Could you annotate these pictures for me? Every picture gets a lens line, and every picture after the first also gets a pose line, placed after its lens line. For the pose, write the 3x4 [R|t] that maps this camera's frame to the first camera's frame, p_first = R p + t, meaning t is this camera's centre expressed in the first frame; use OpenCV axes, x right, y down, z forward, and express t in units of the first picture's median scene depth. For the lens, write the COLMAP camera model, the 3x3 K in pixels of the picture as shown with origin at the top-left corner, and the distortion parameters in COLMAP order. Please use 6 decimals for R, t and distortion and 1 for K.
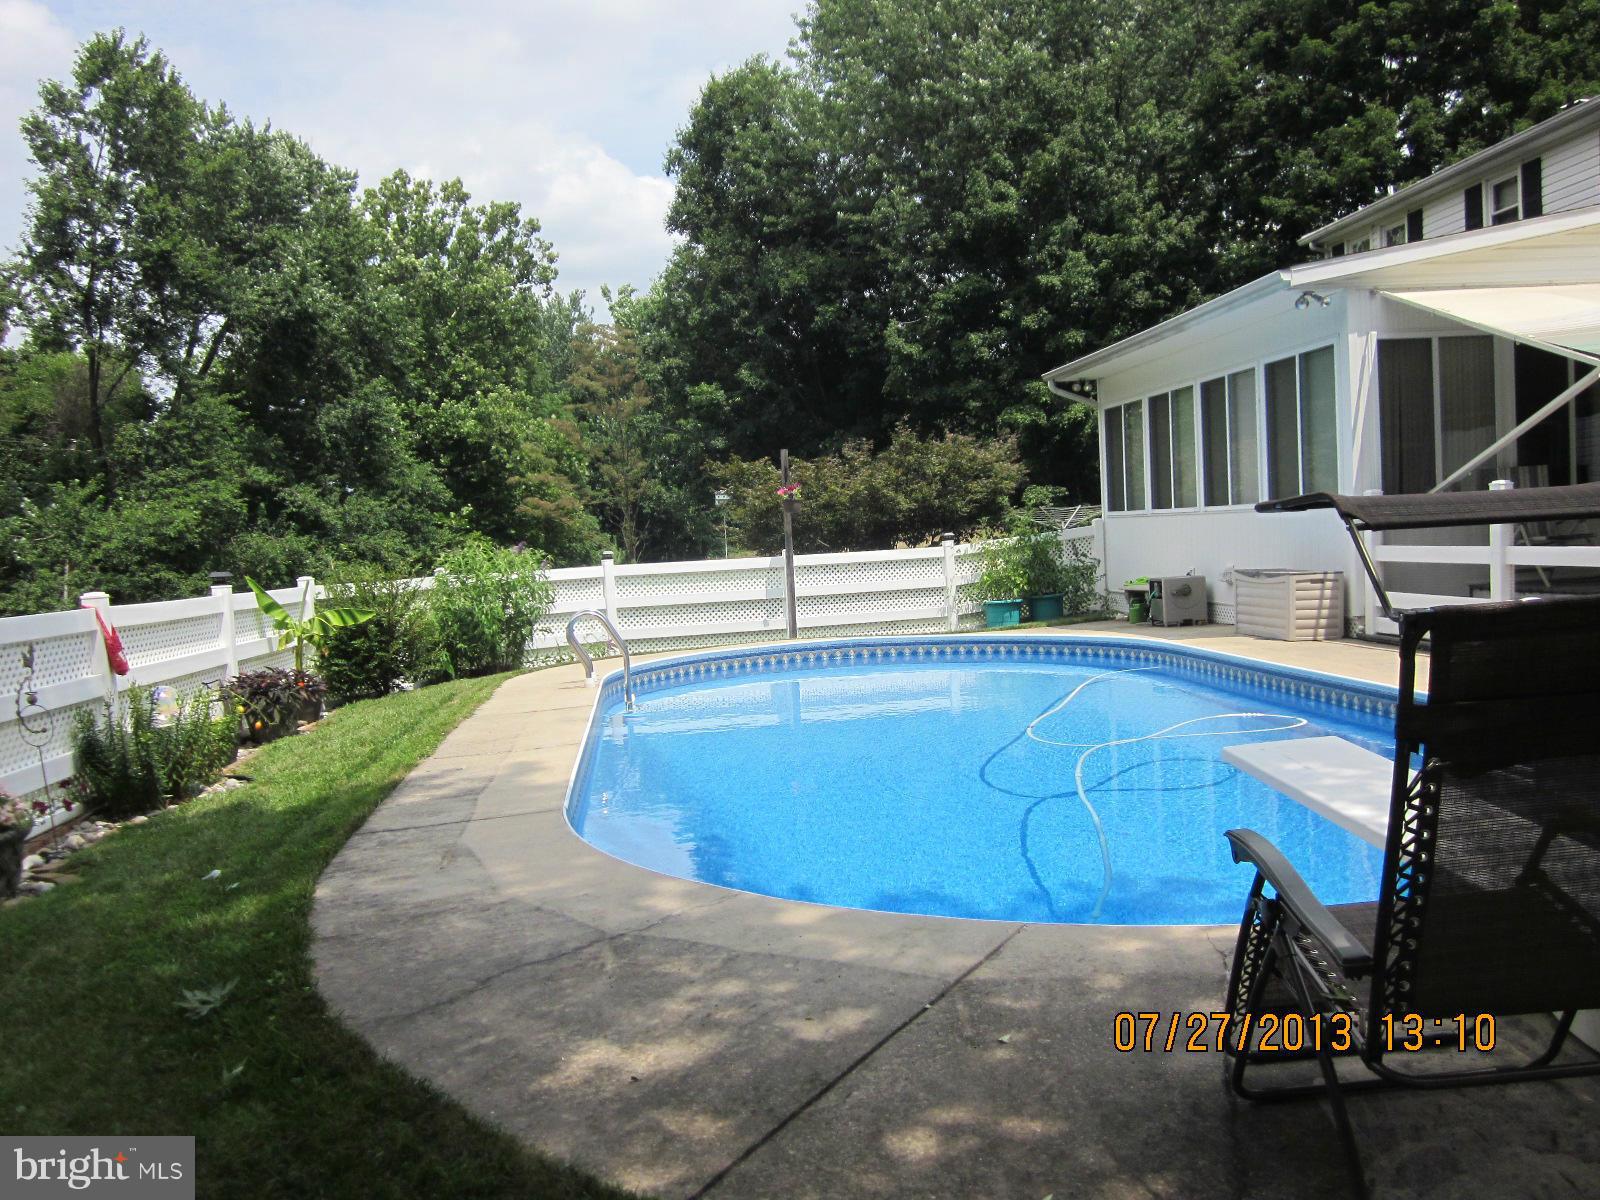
lens RADIAL K [[1310.4, 0, 799.6], [0, 1310.4, 600.7], [0, 0, 1]] dist [-0.046903, -0.004581]
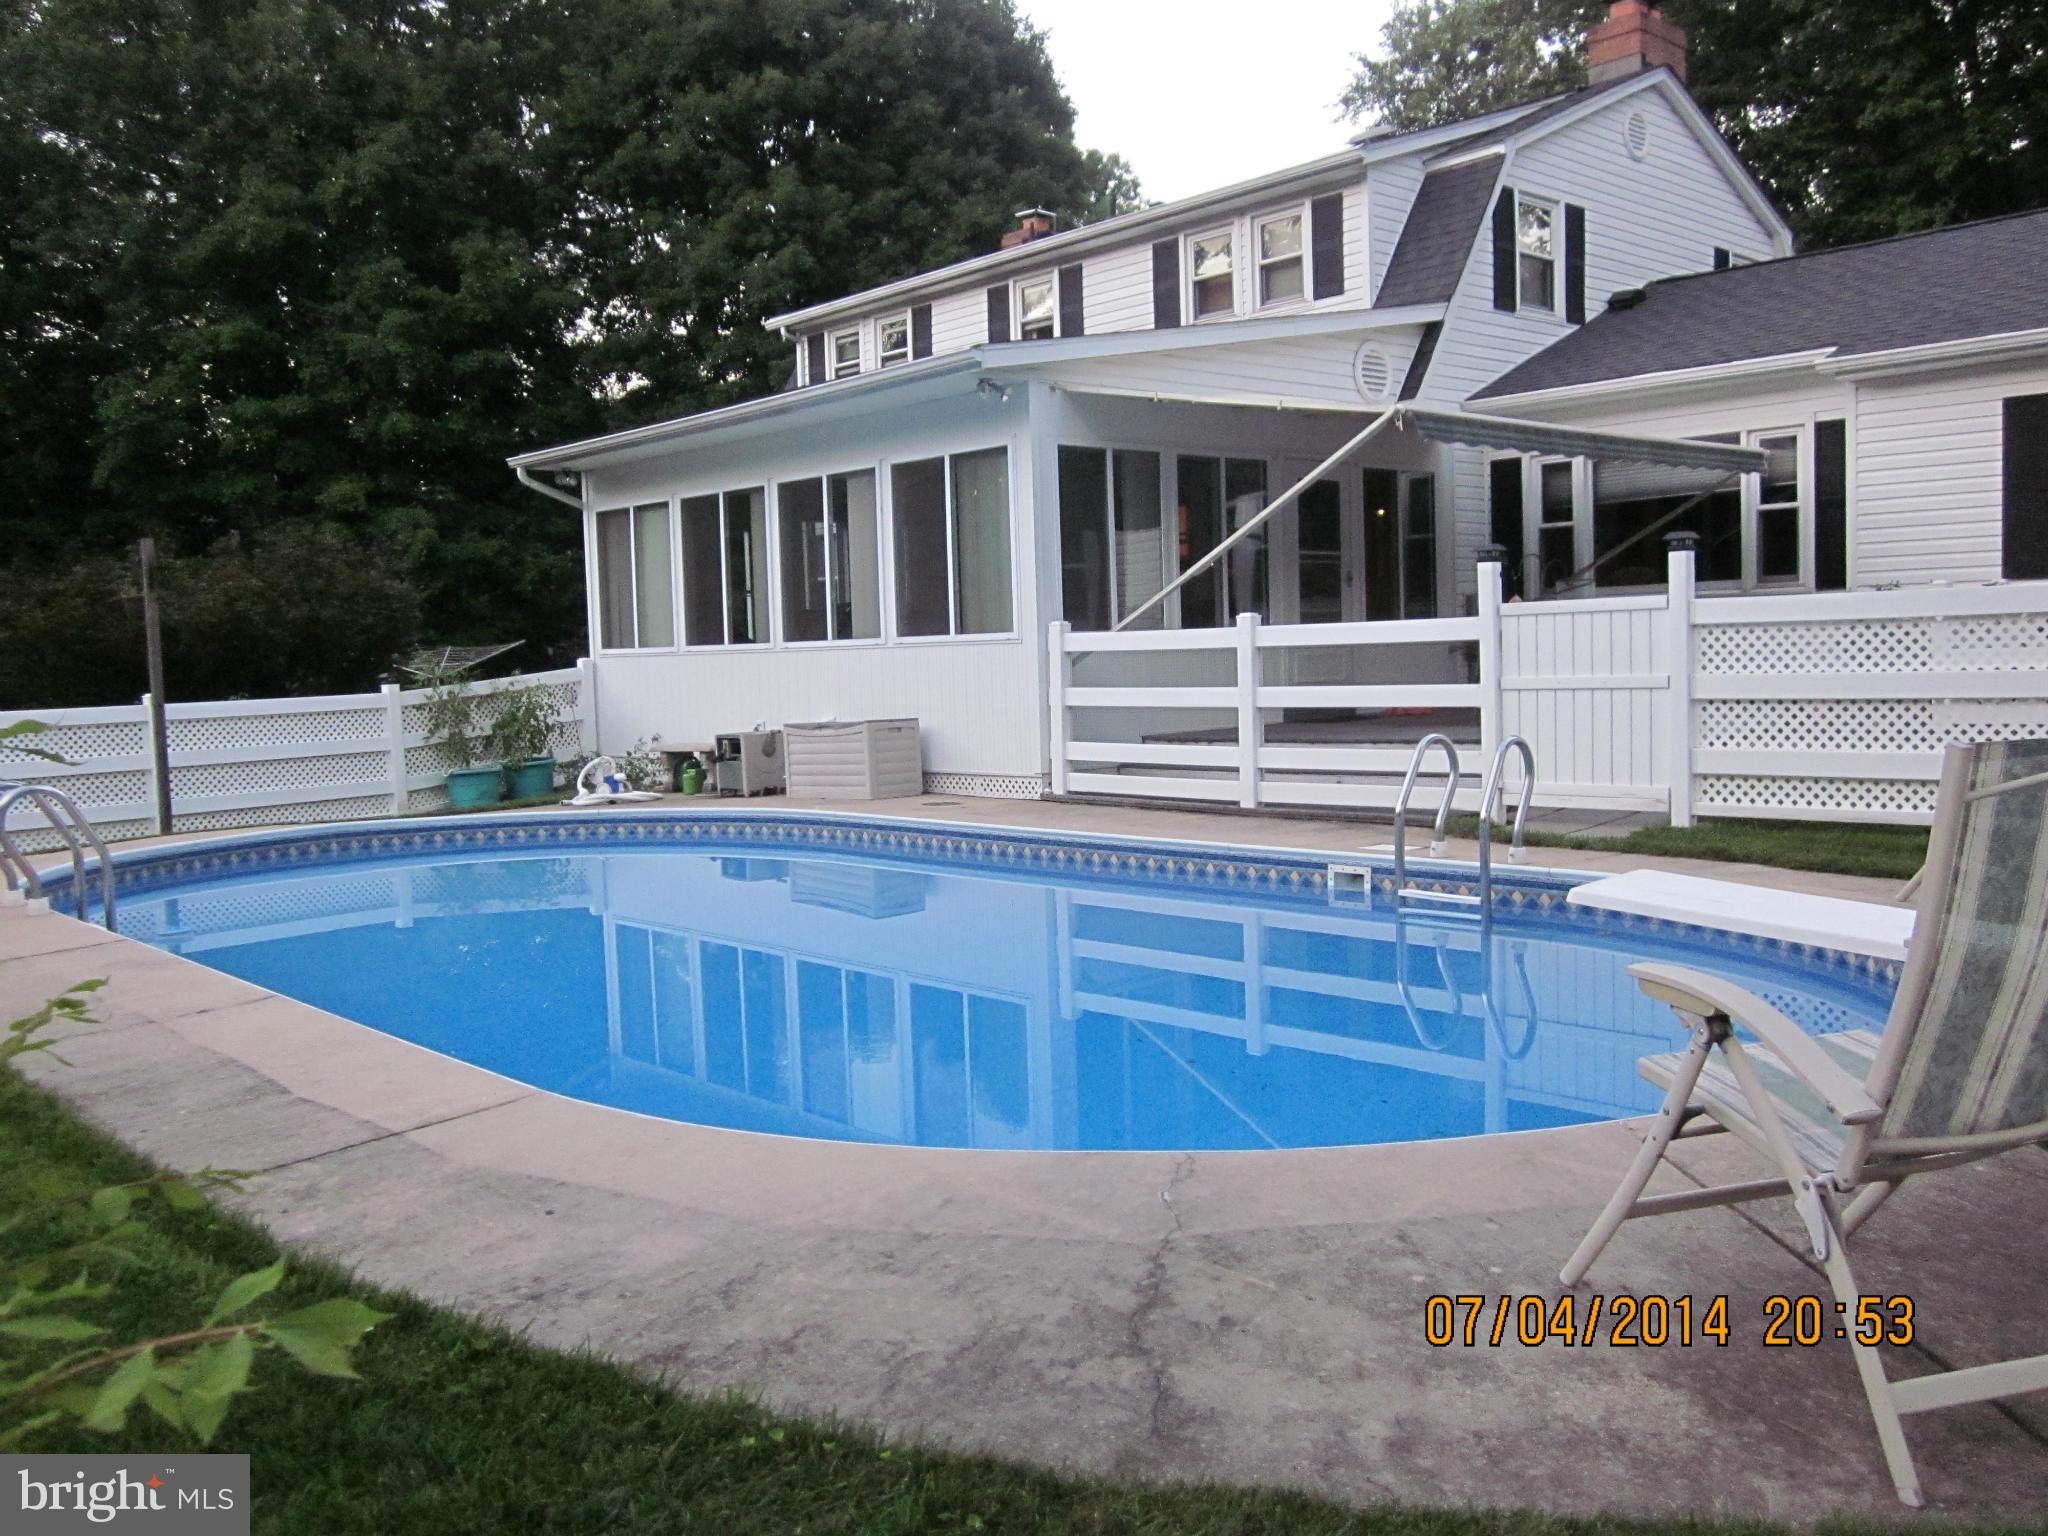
lens RADIAL K [[1677.3, 0, 1018.8], [0, 1677.3, 763.2], [0, 0, 1]] dist [-0.046903, -0.004581]
pose [[0.802246, -0.014390, 0.596820, -0.231311], [0.021289, 0.999763, -0.004511, 0.010970], [-0.596613, 0.016325, 0.802363, 0.140487]]
